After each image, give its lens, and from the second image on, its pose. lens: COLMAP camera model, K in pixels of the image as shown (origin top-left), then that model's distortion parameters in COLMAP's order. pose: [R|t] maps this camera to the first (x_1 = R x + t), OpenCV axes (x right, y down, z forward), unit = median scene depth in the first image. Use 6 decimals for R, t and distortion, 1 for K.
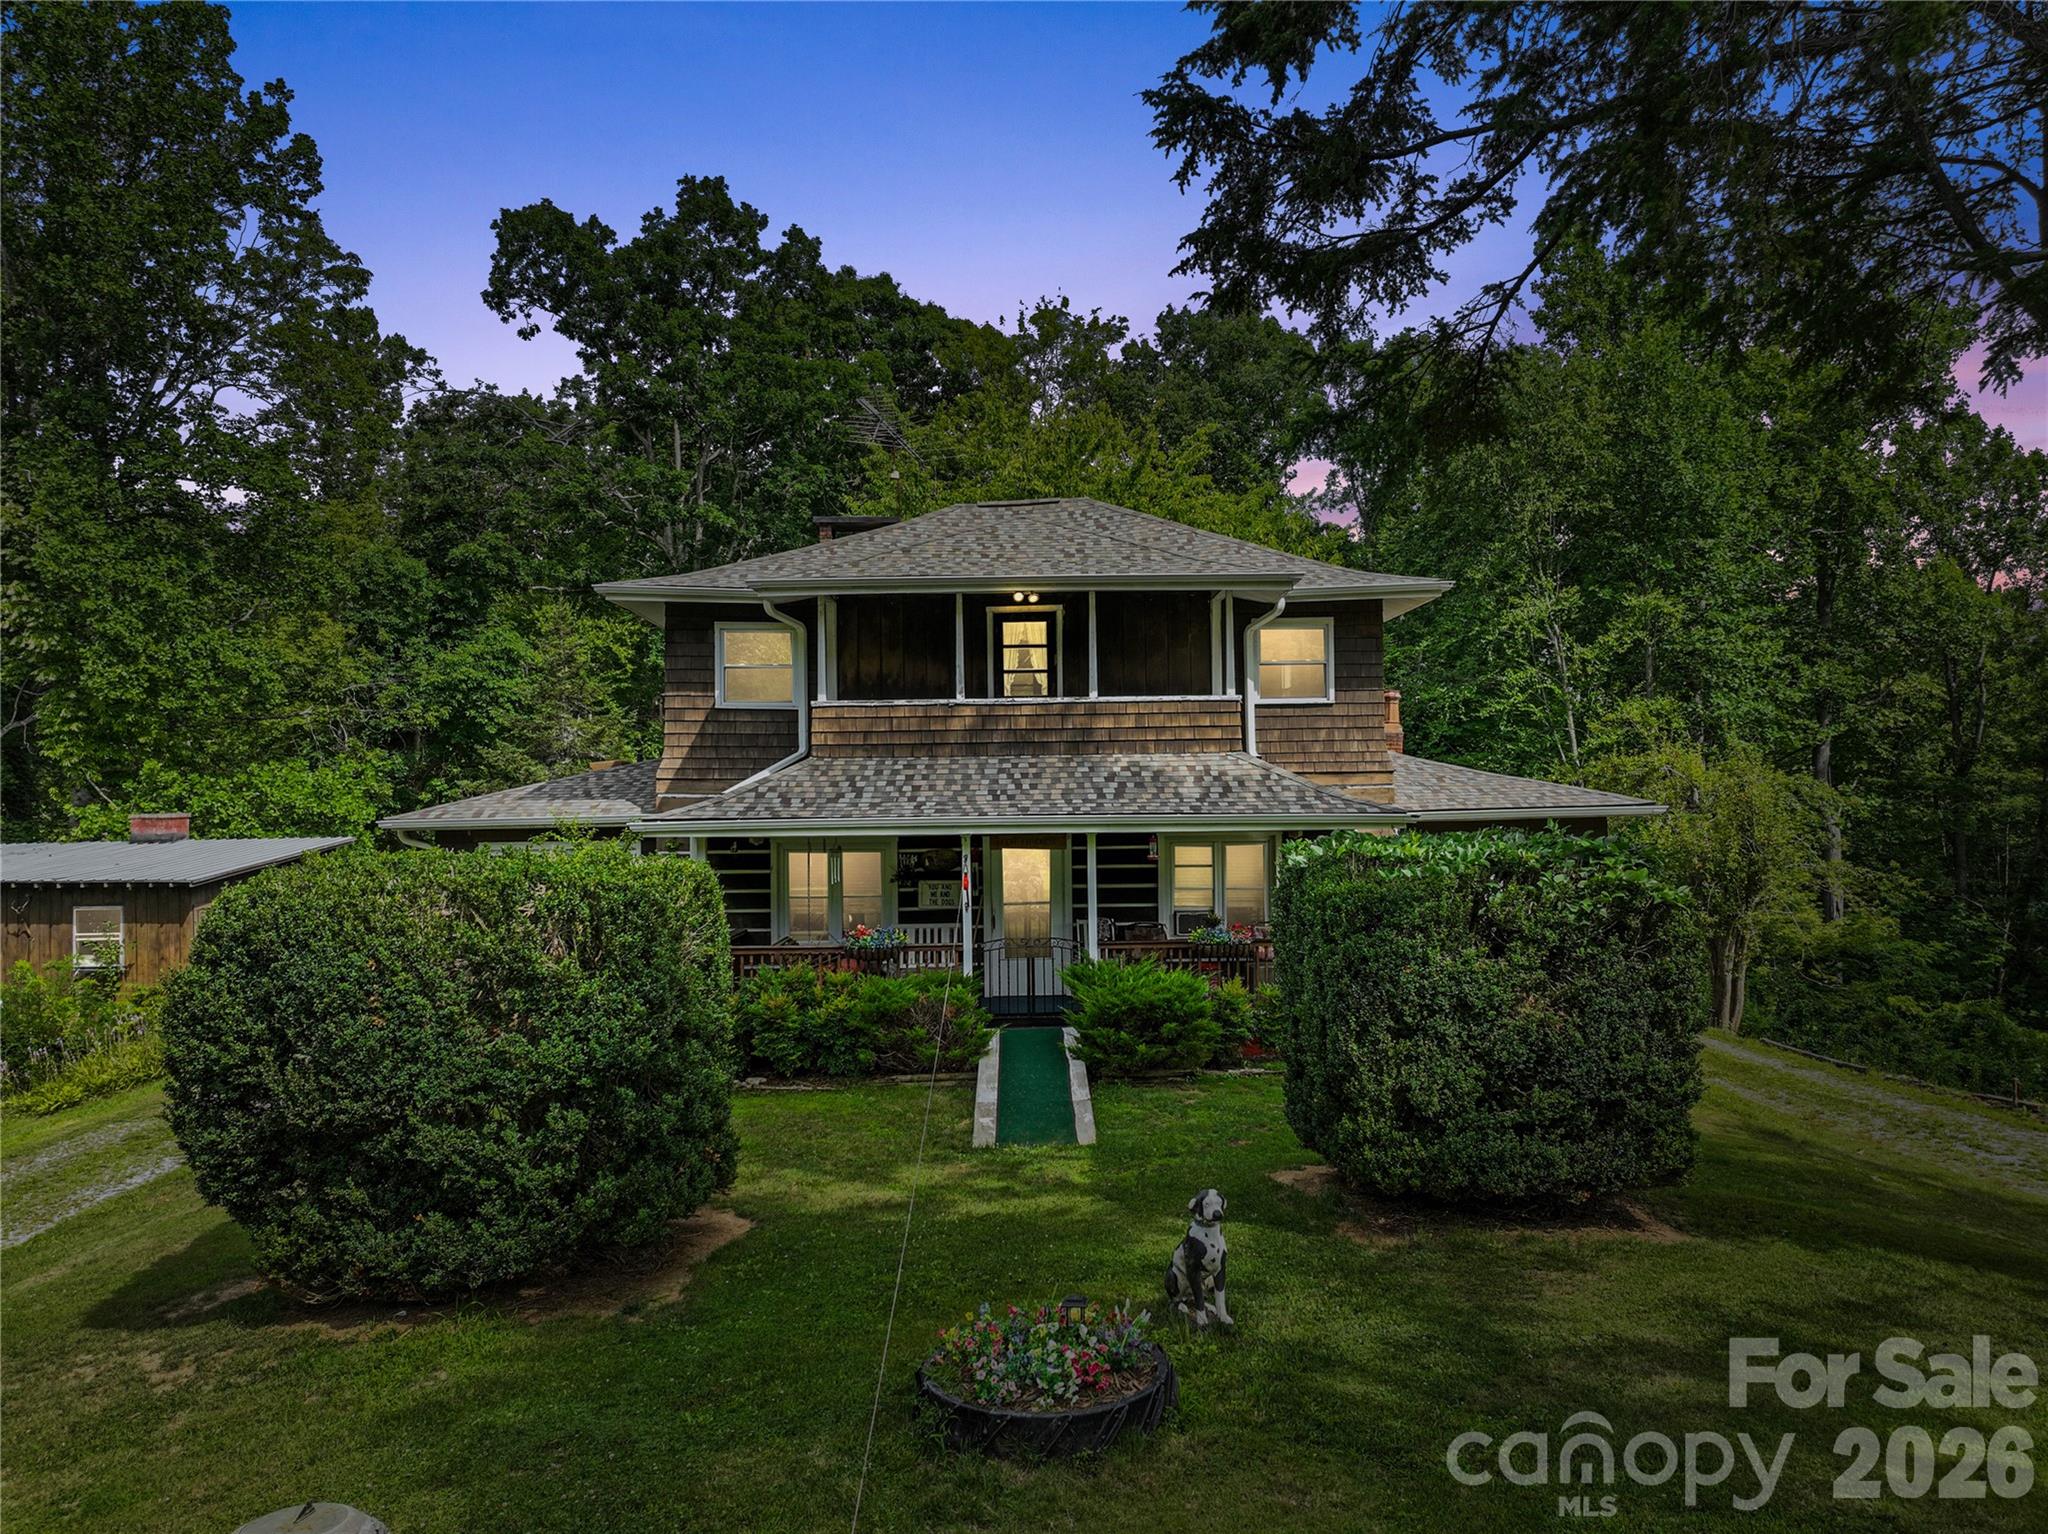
lens RADIAL K [[1422.2, 0, 1024.0], [0, 1422.2, 767.0], [0, 0, 1]] dist [0.006452, 0.005303]
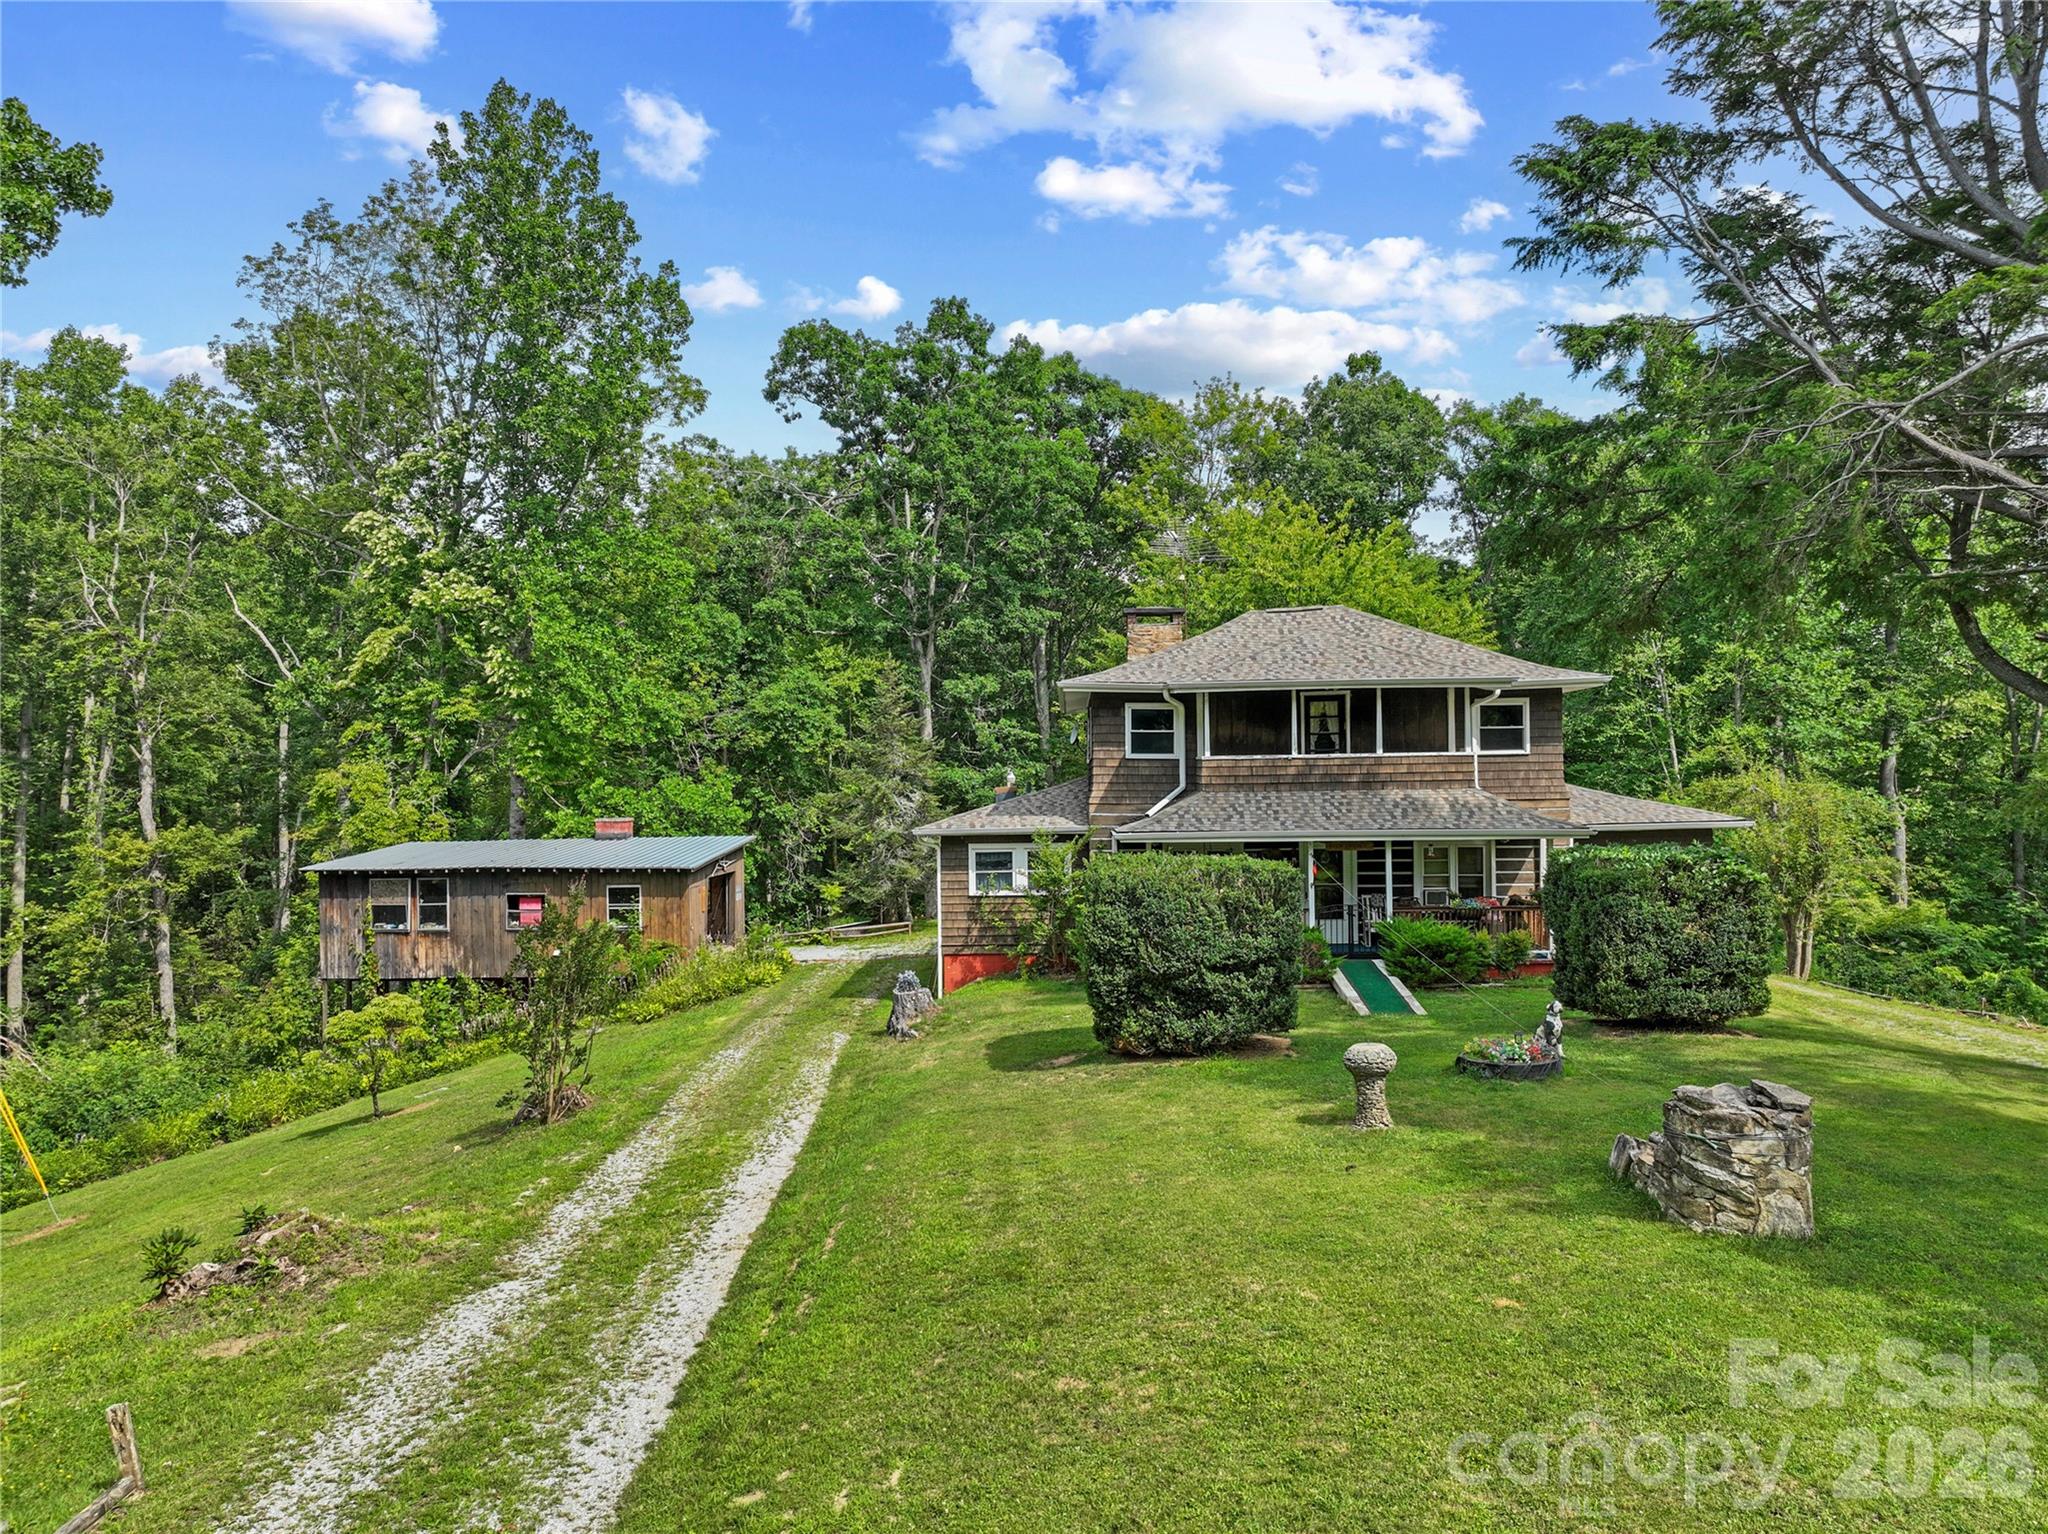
lens RADIAL K [[1399.3, 0, 1024.0], [0, 1399.3, 767.0], [0, 0, 1]] dist [0.008183, 0.003184]
pose [[0.998575, -0.000278, -0.053358, -0.139349], [0.000592, 0.999983, 0.005874, -0.022999], [0.053356, -0.005898, 0.998558, -0.303074]]
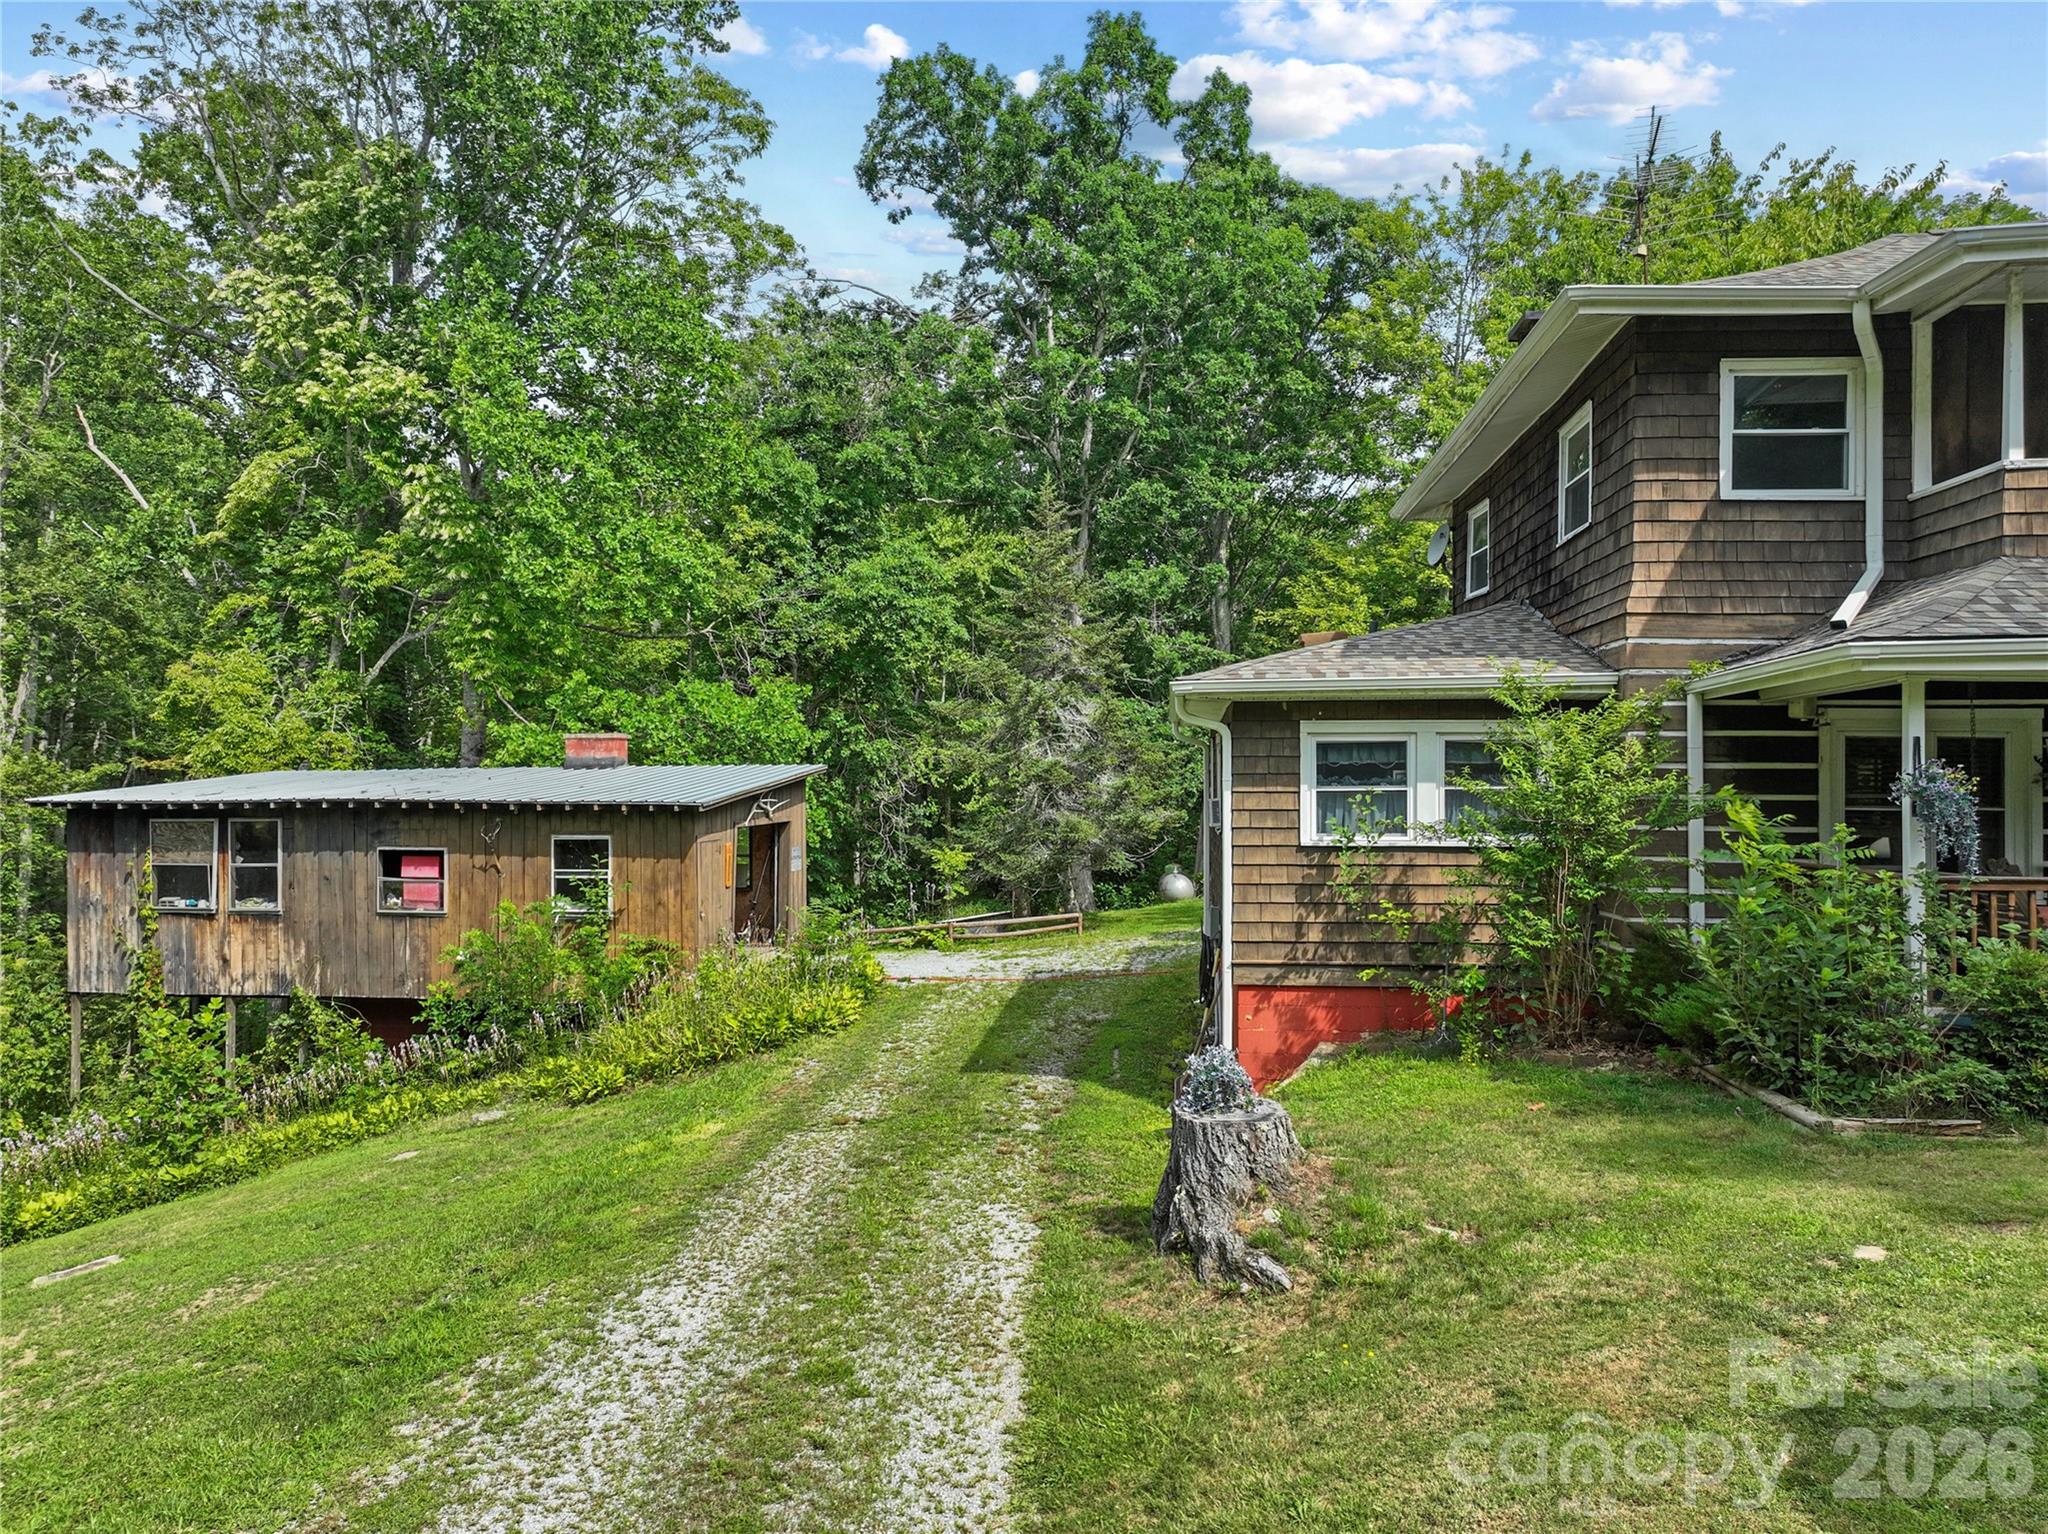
lens RADIAL K [[1444.5, 0, 1024.0], [0, 1444.5, 767.0], [0, 0, 1]] dist [0.018725, -0.002301]
pose [[0.991844, 0.010944, -0.126987, -0.245483], [-0.009770, 0.999904, 0.009863, 0.040027], [0.127083, -0.008542, 0.991855, 0.193244]]
